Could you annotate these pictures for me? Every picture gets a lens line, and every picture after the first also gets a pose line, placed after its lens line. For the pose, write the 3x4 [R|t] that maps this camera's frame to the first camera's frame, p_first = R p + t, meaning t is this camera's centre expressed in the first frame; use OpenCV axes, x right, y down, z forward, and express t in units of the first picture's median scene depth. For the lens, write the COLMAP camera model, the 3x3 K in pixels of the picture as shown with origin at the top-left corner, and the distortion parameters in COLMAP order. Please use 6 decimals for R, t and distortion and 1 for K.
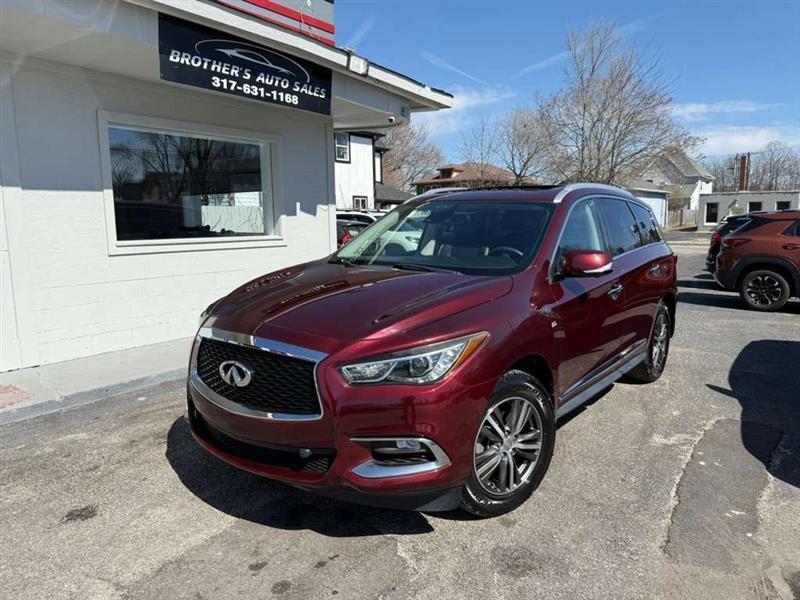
lens RADIAL K [[563.8, 0, 397.5], [0, 563.8, 302.2], [0, 0, 1]] dist [0.008540, -0.022197]
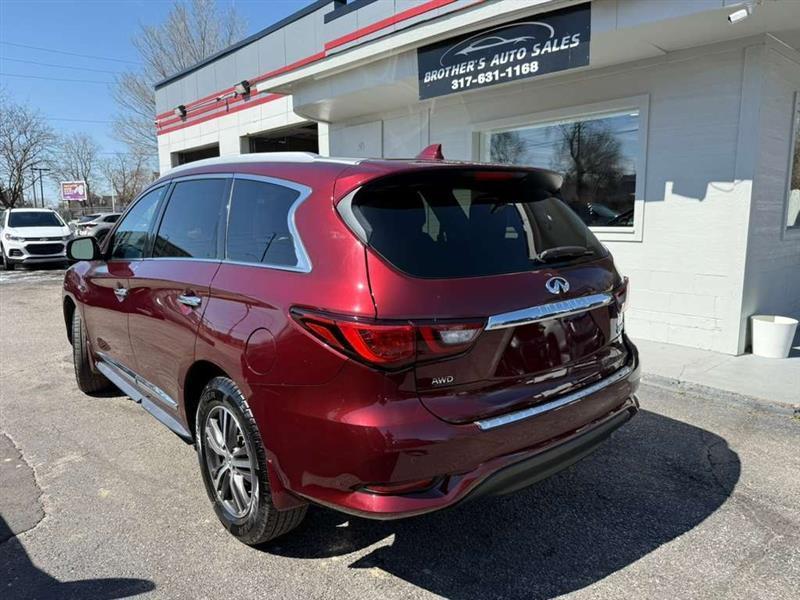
lens RADIAL K [[563.8, 0, 400.2], [0, 563.8, 304.5], [0, 0, 1]] dist [0.008540, -0.022197]
pose [[-0.196822, 0.164675, -0.966511, 0.844127], [-0.131798, 0.972402, 0.192519, -0.167517], [0.971540, 0.165277, -0.169686, 1.149367]]
